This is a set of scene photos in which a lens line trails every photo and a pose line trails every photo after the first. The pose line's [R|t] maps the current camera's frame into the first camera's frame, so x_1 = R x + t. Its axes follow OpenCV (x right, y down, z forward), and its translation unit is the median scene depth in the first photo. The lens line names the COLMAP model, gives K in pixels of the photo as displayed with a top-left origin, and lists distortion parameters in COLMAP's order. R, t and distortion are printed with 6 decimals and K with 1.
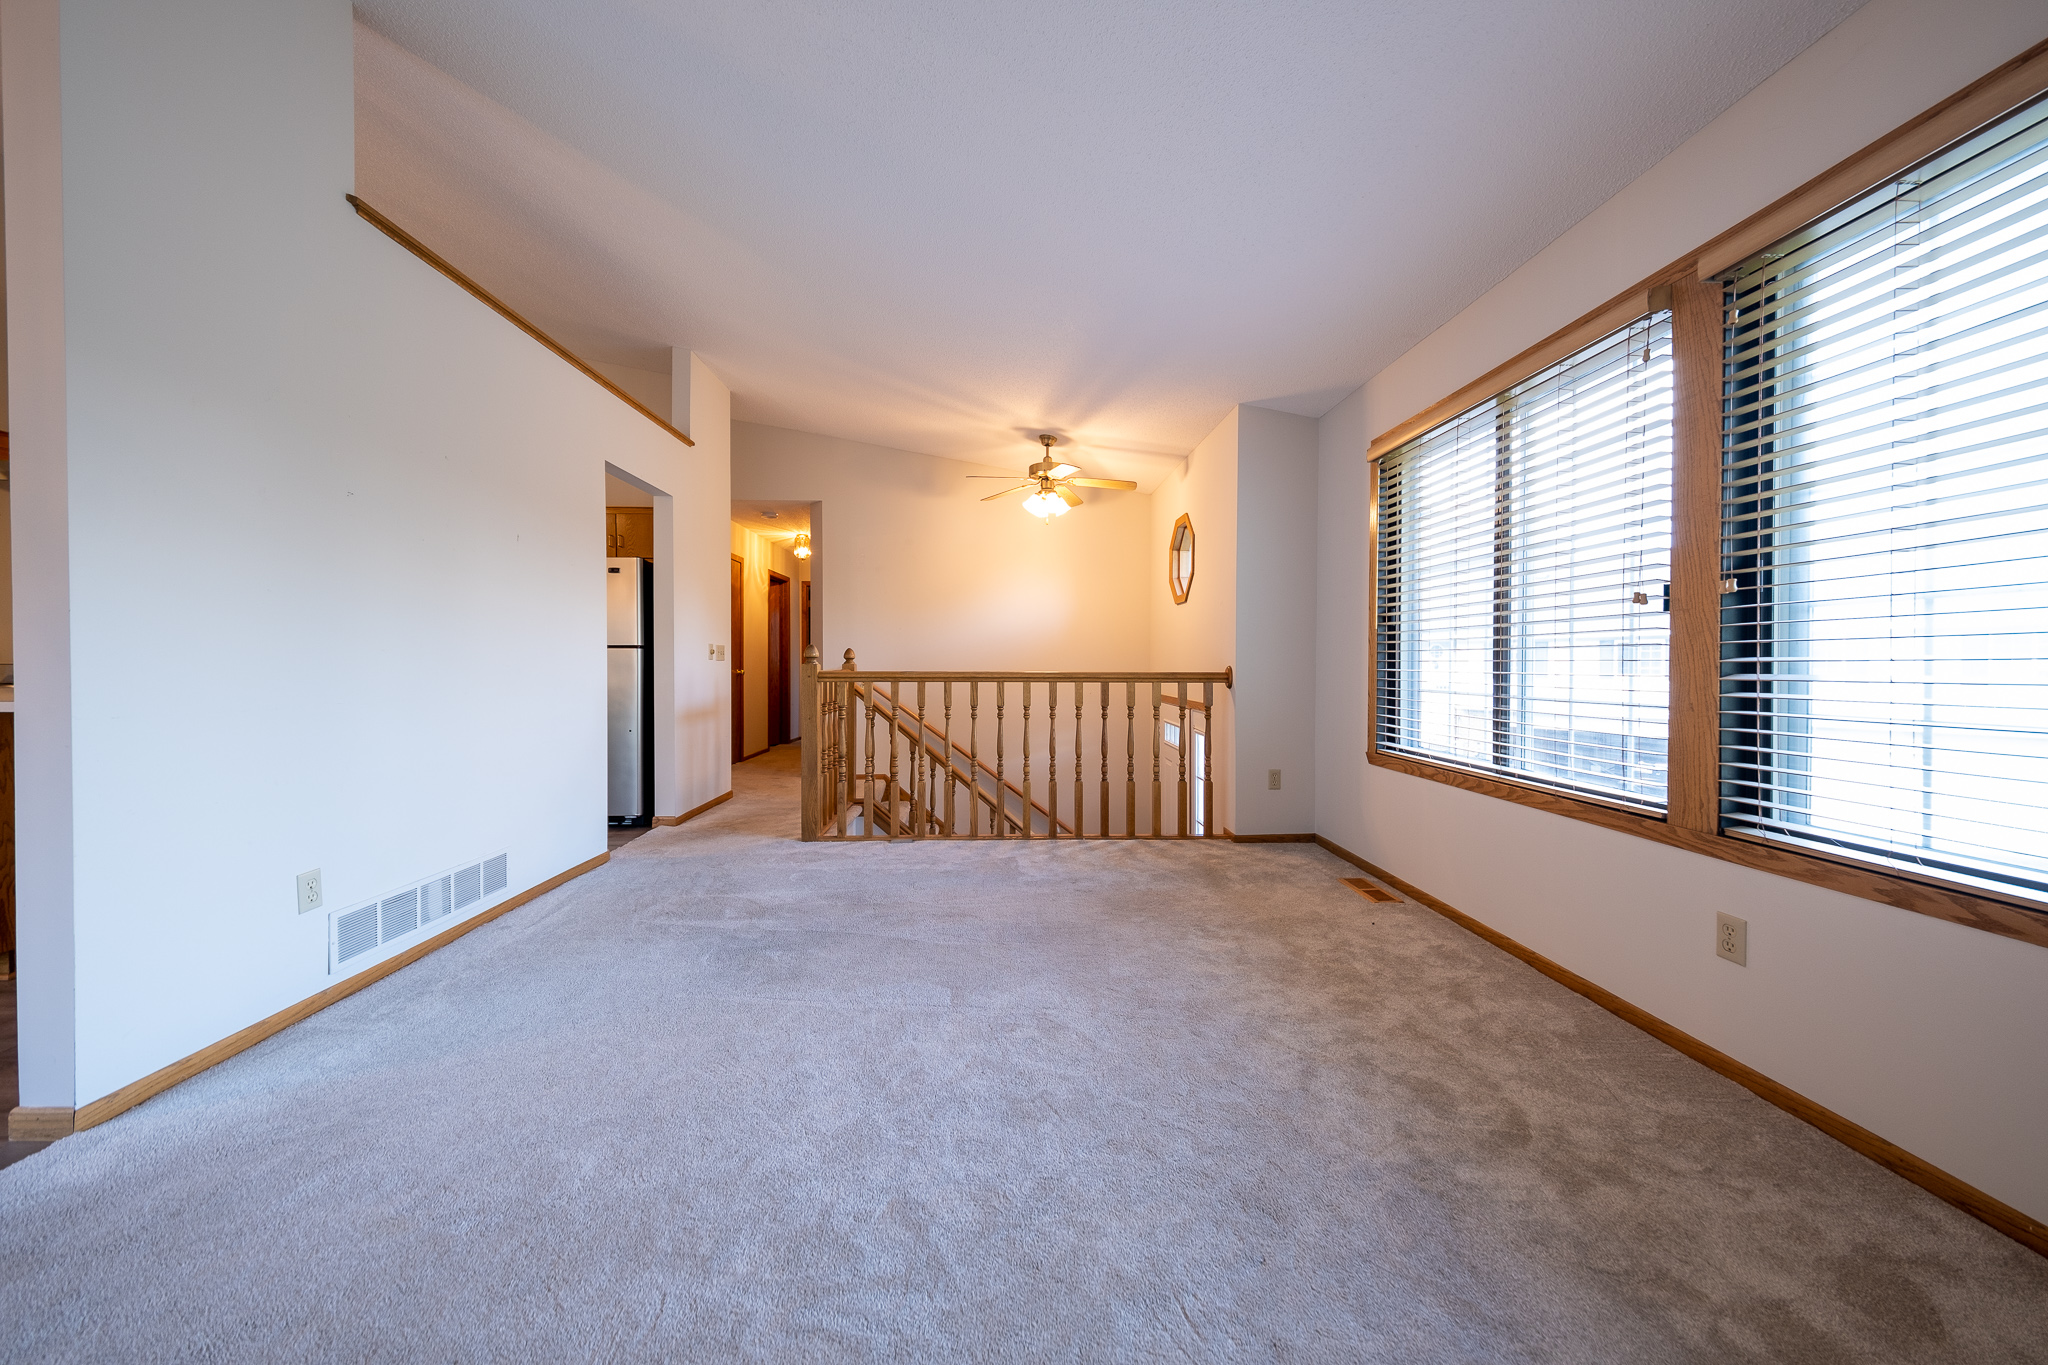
lens RADIAL K [[706.8, 0, 1010.3], [0, 706.8, 667.5], [0, 0, 1]] dist [0.017277, -0.010795]
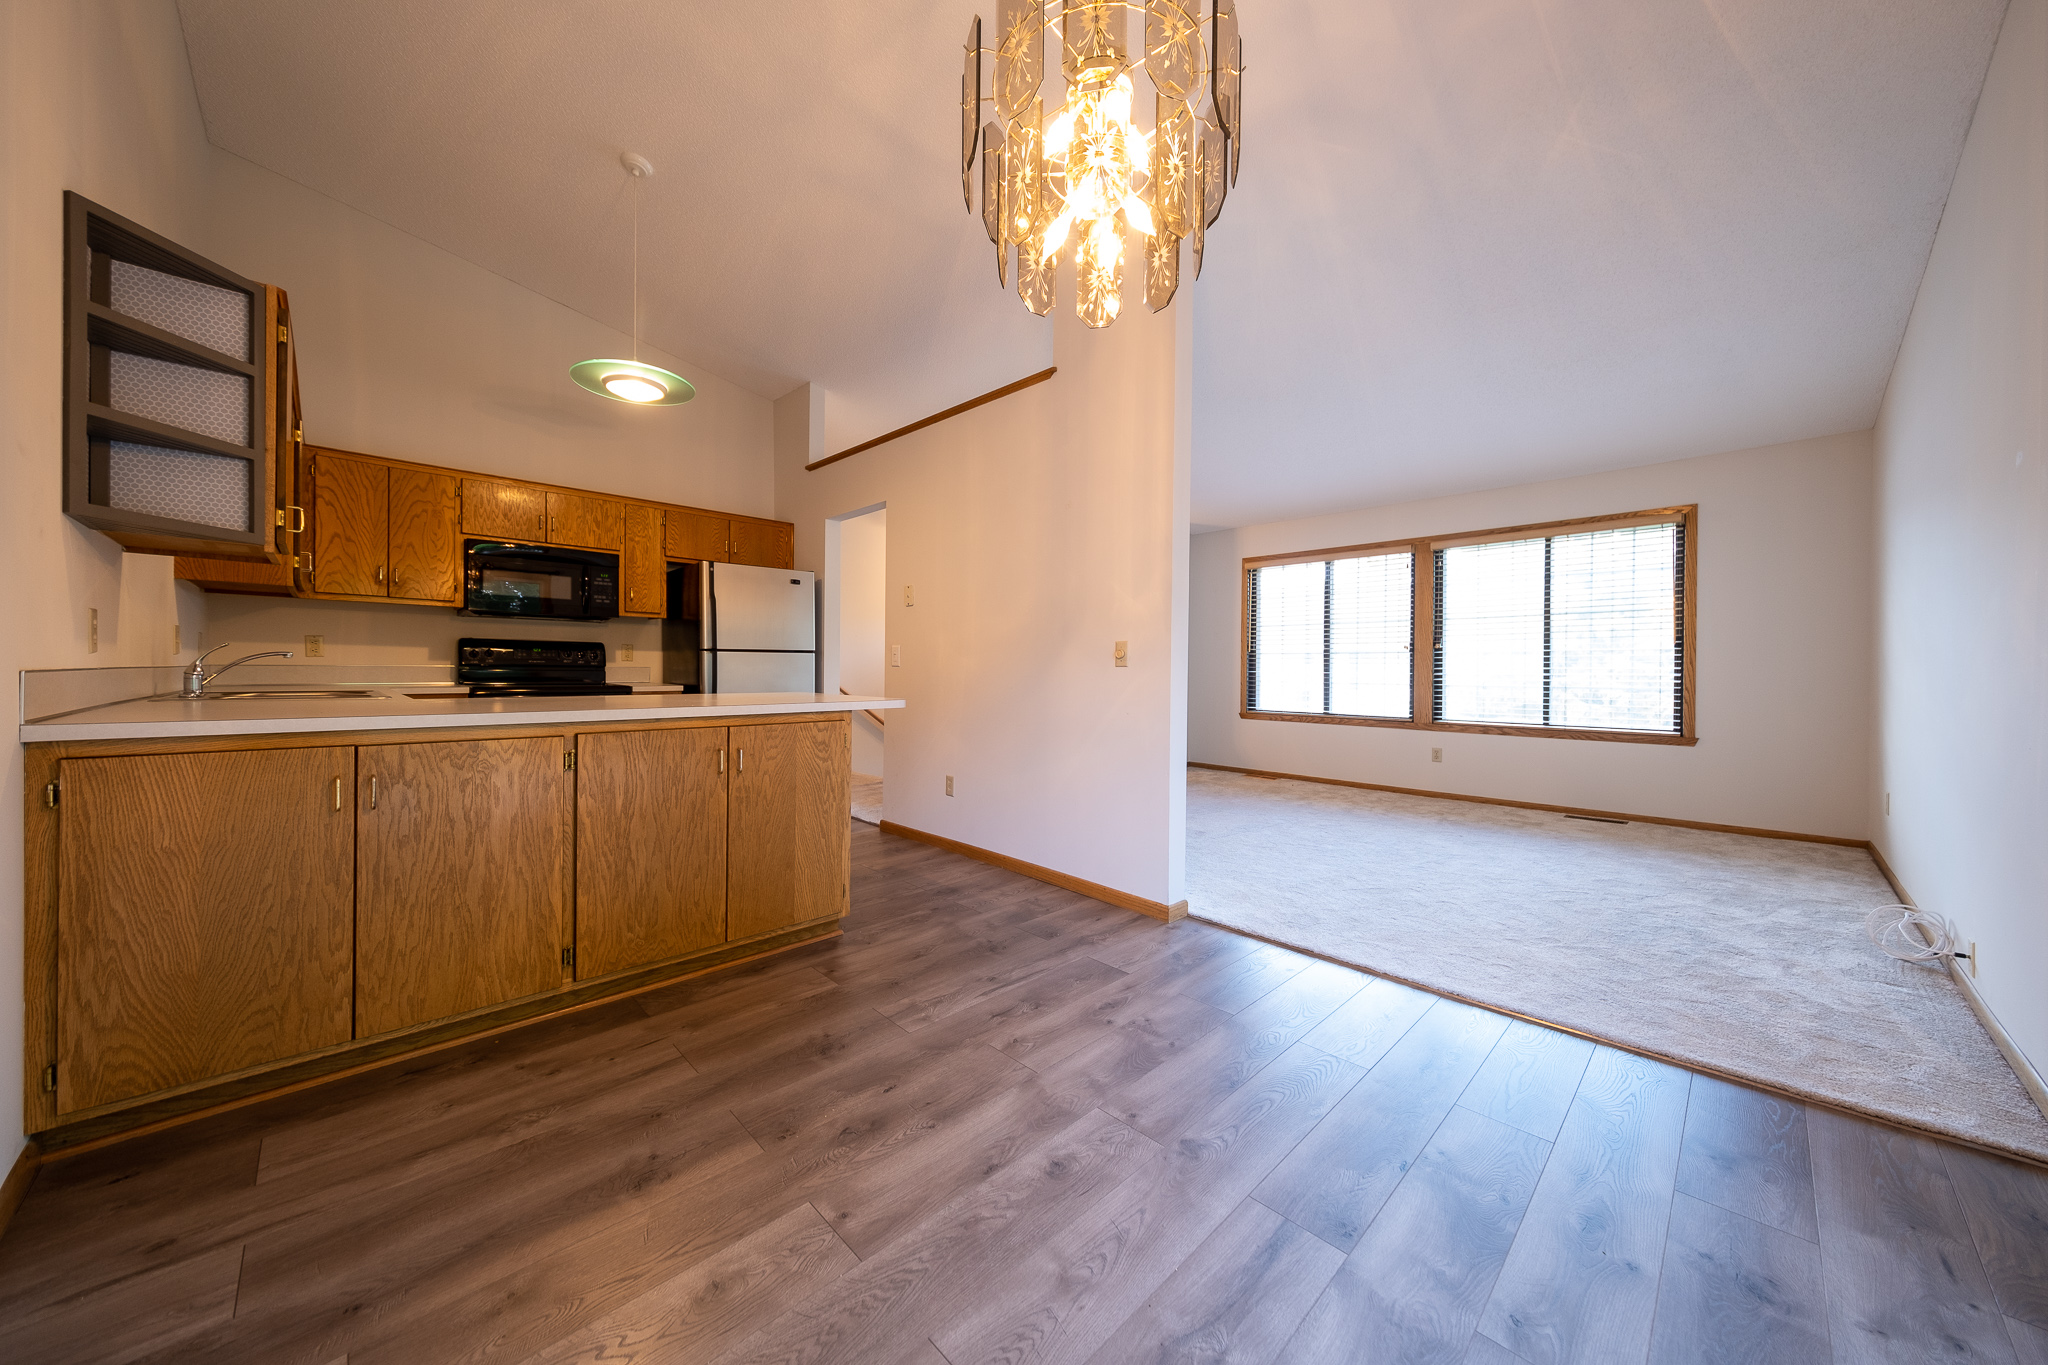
lens RADIAL K [[706.8, 0, 1010.3], [0, 706.8, 667.5], [0, 0, 1]] dist [0.017277, -0.010795]
pose [[0.760589, -0.001036, 0.649233, -1.211988], [0.001279, 0.999999, 0.000097, -0.004198], [-0.649233, 0.000756, 0.760589, -0.069171]]
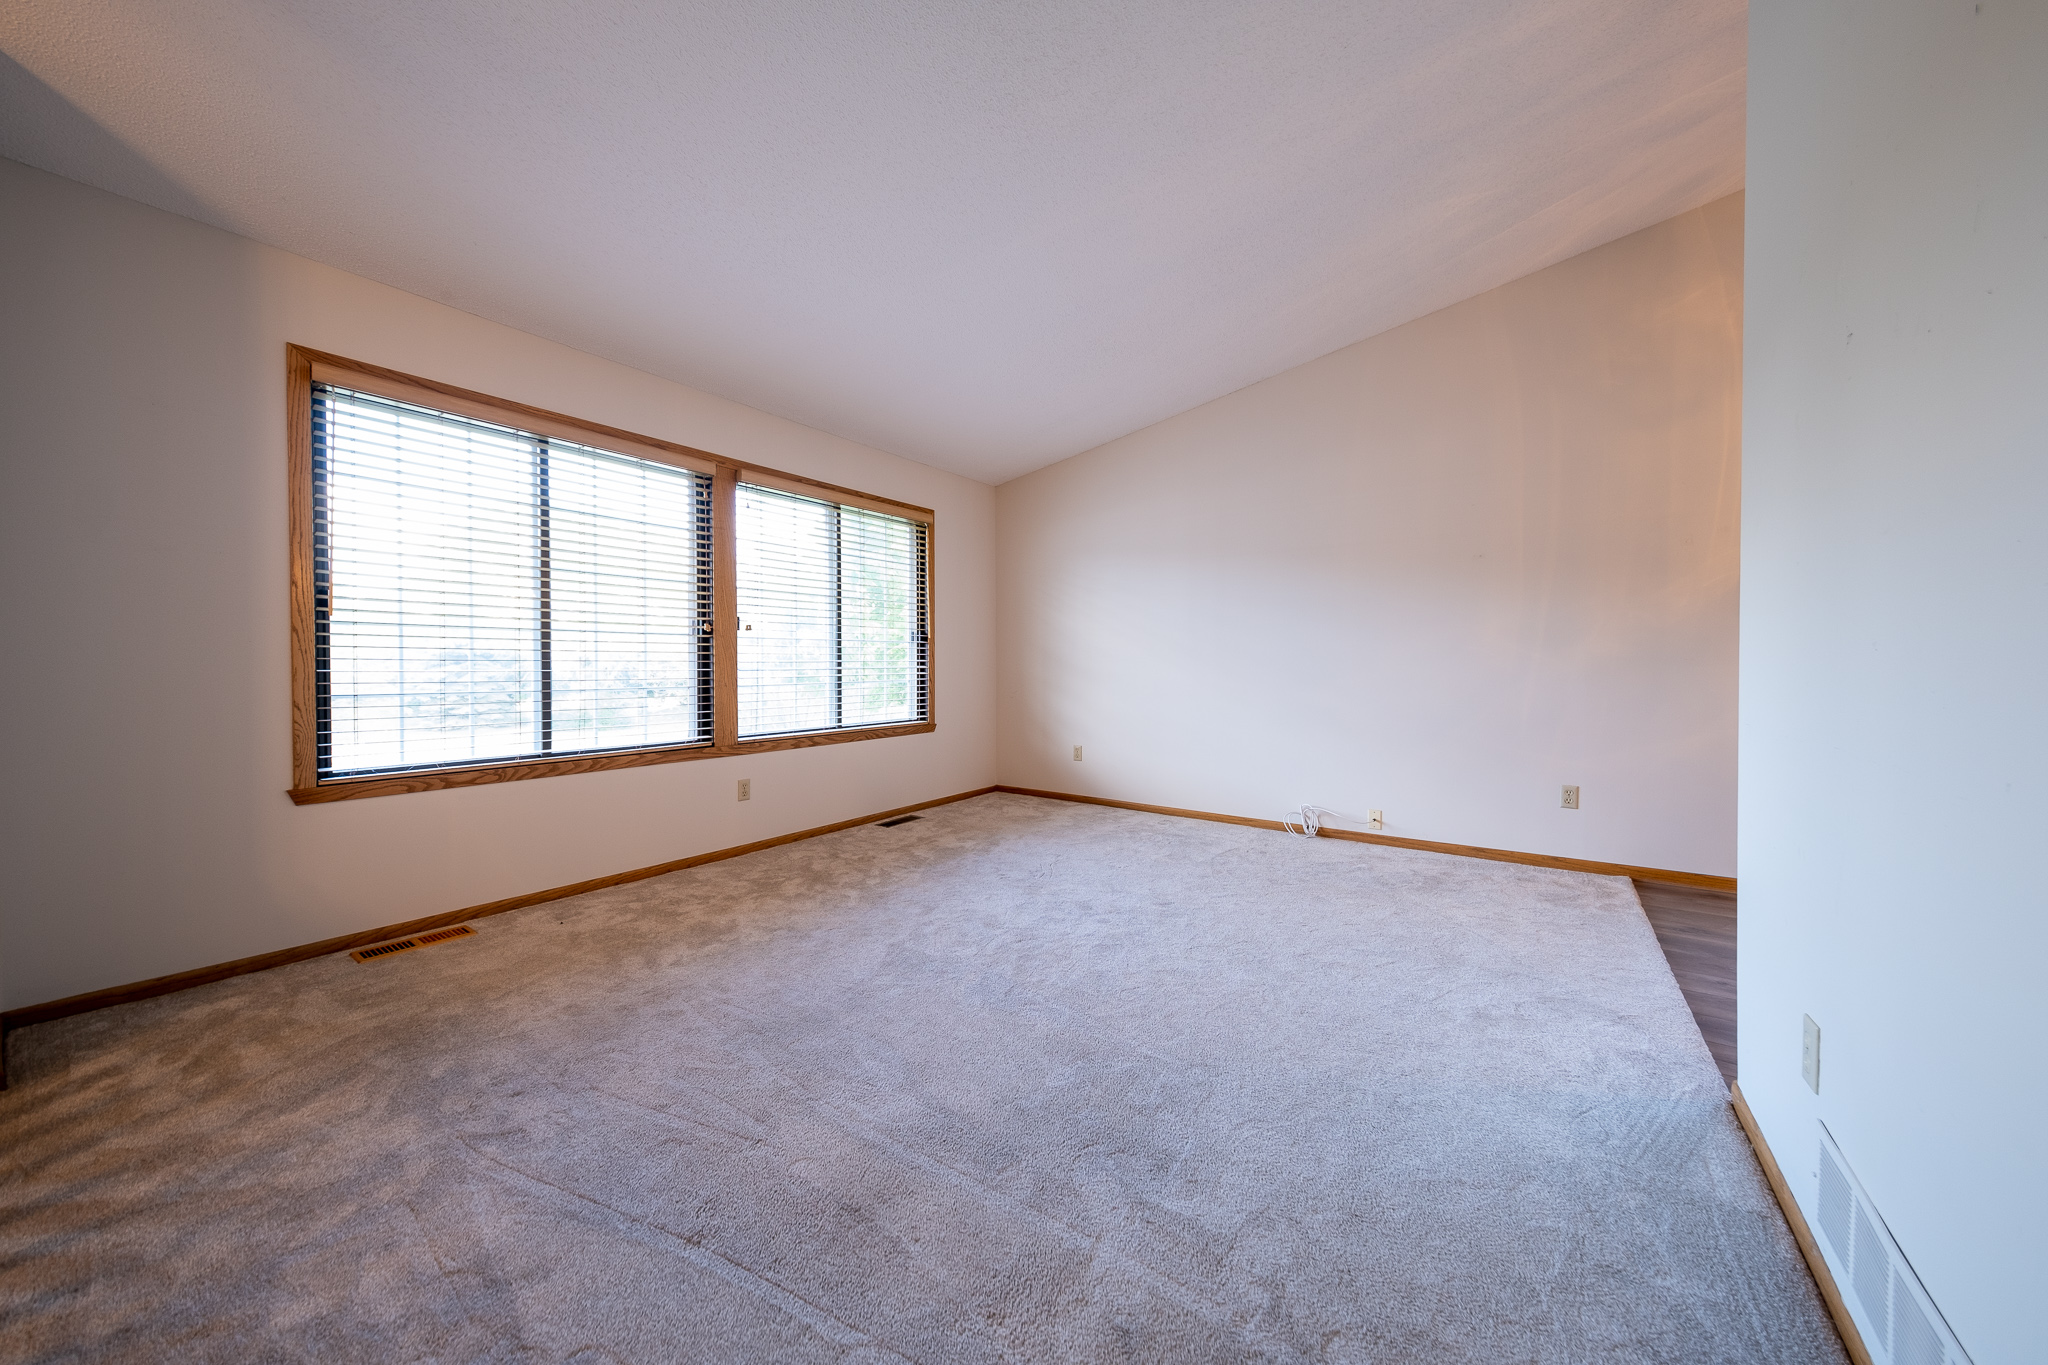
lens RADIAL K [[706.8, 0, 1010.3], [0, 706.8, 667.5], [0, 0, 1]] dist [0.017277, -0.010795]
pose [[-0.761041, -0.004699, 0.648686, -0.469358], [0.004609, 0.999909, 0.012649, -0.003908], [-0.648687, 0.012616, -0.760951, 1.048761]]
